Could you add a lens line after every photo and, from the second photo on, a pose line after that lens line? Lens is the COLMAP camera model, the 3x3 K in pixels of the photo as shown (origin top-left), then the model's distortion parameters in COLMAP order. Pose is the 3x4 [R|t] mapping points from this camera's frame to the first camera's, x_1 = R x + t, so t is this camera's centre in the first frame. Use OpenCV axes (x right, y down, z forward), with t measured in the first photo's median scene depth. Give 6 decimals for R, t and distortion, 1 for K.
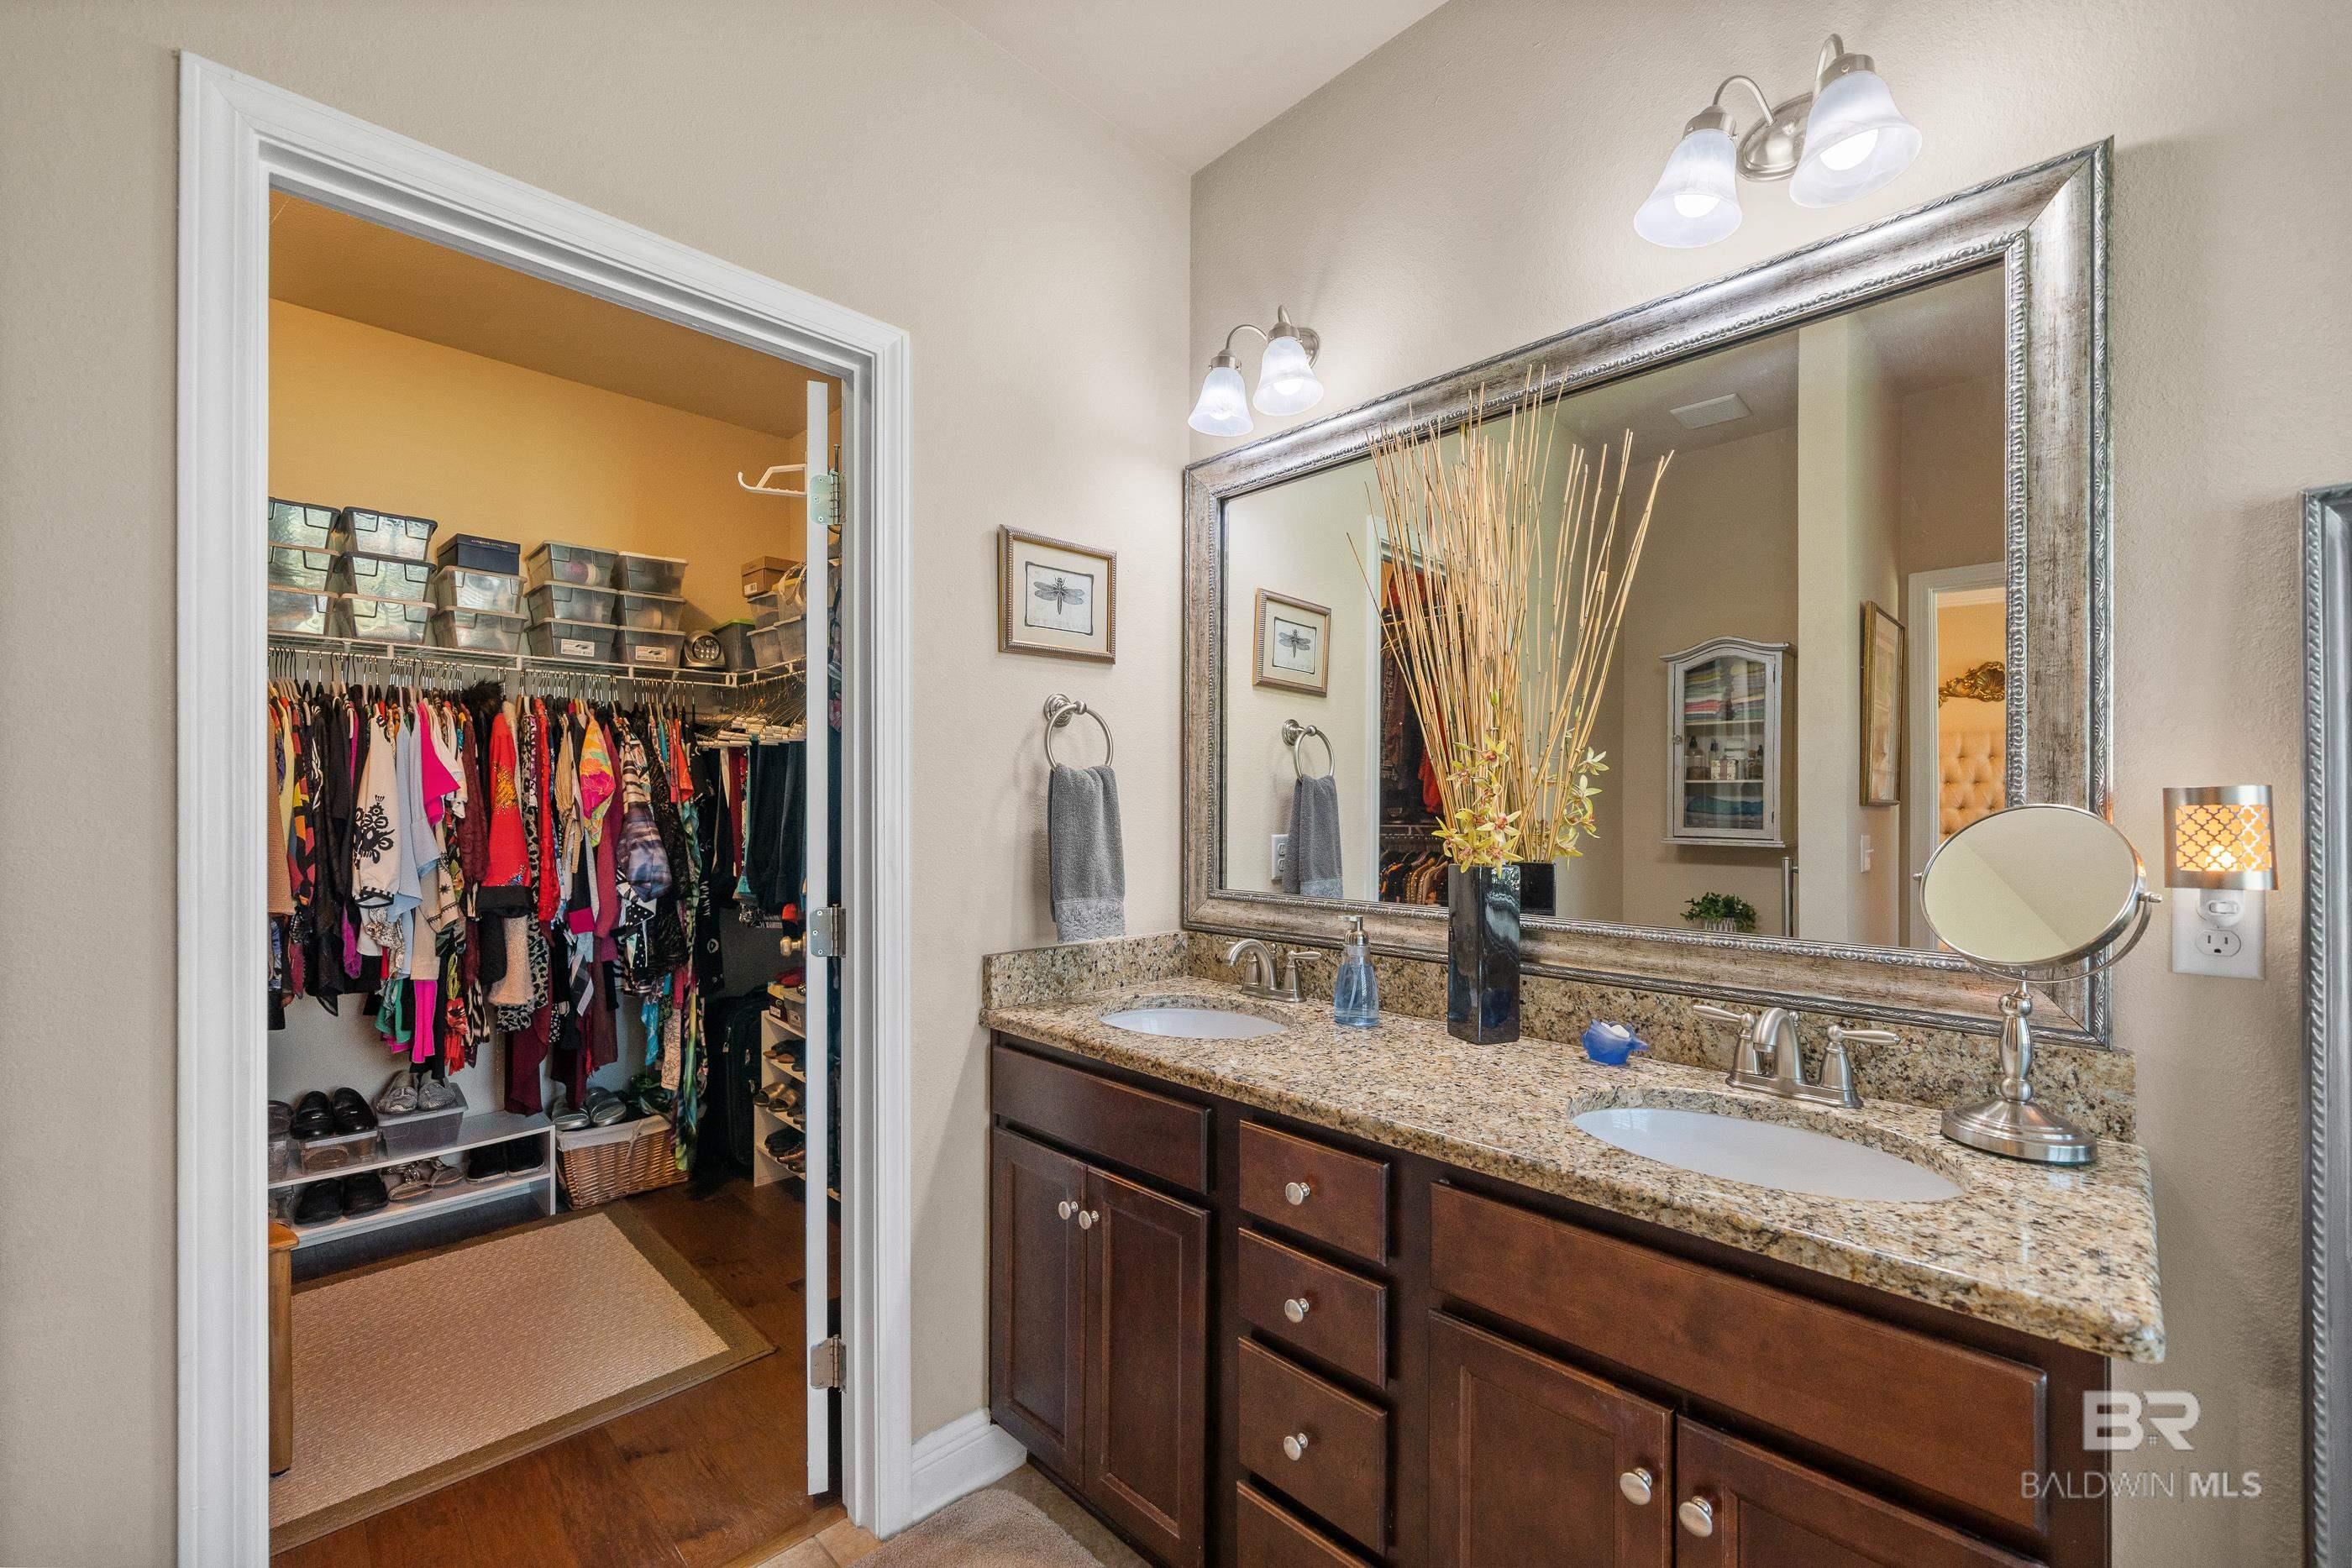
lens RADIAL K [[976.8, 0, 1172.1], [0, 976.8, 797.5], [0, 0, 1]] dist [-0.001748, -0.000011]
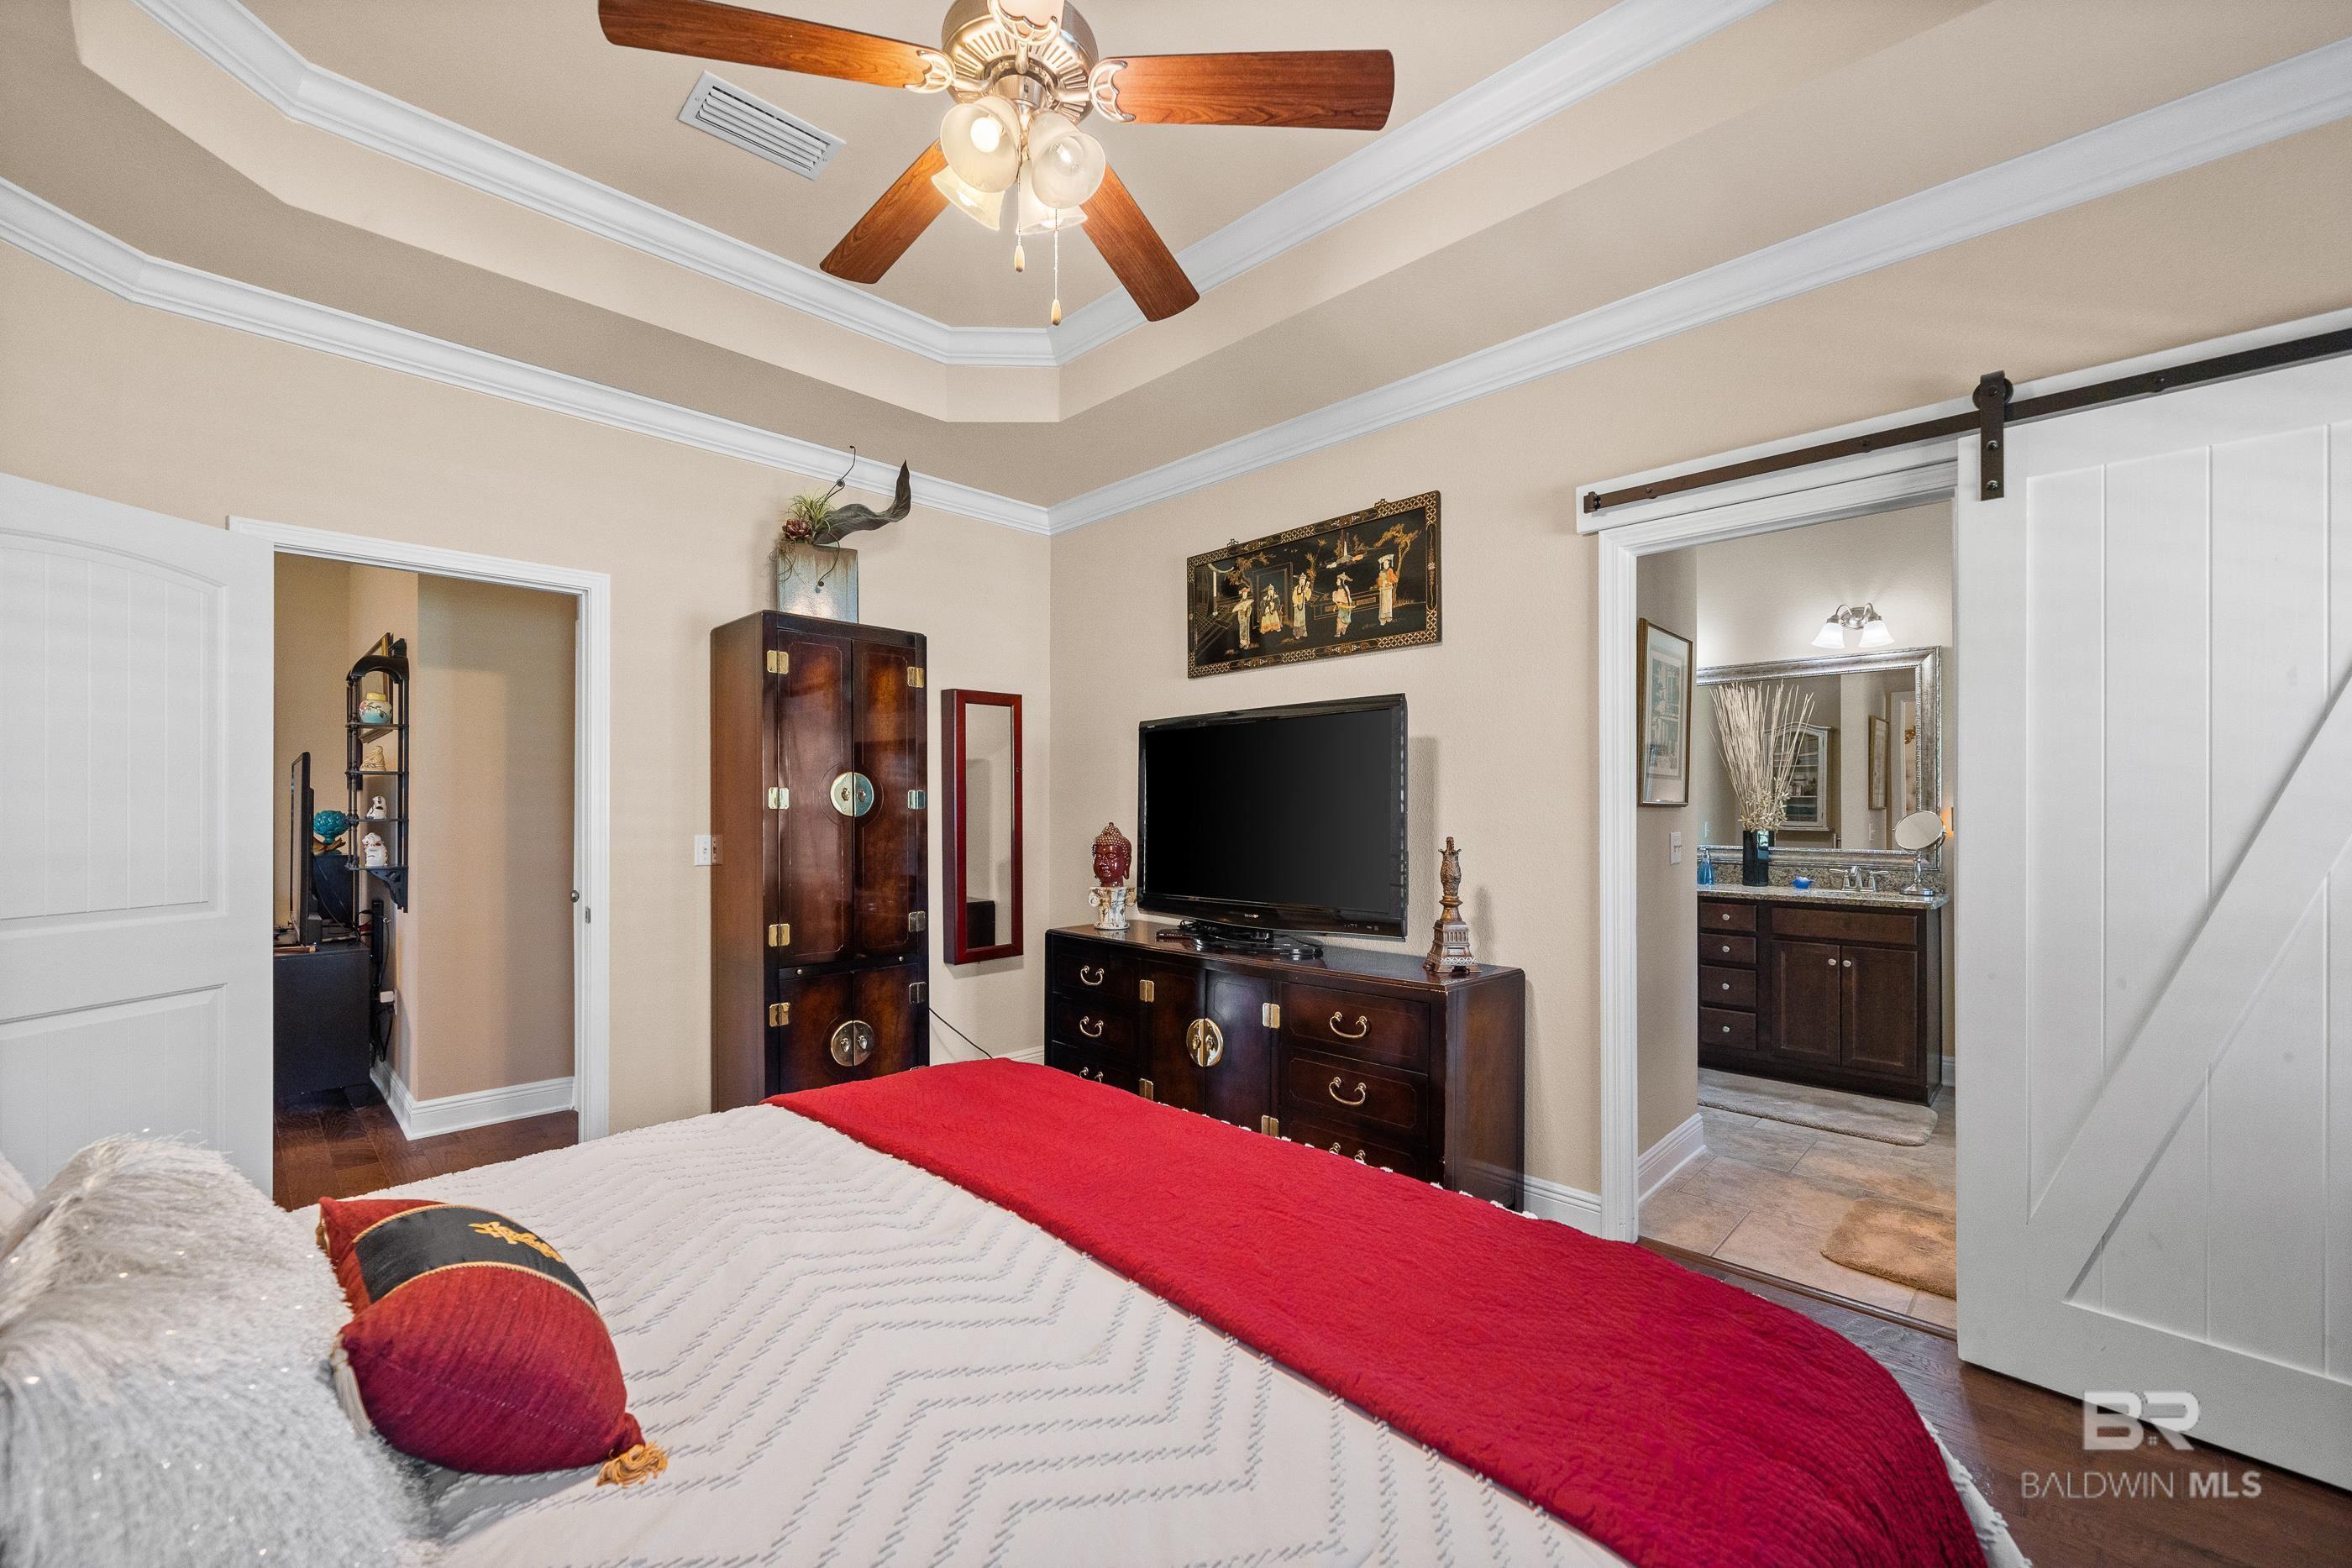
lens RADIAL K [[976.8, 0, 1175.9], [0, 976.8, 795.2], [0, 0, 1]] dist [-0.001748, -0.000011]
pose [[0.999906, -0.001309, 0.013625, -1.927426], [0.001331, 0.999998, -0.001638, -0.049744], [-0.013623, 0.001656, 0.999906, -2.559449]]
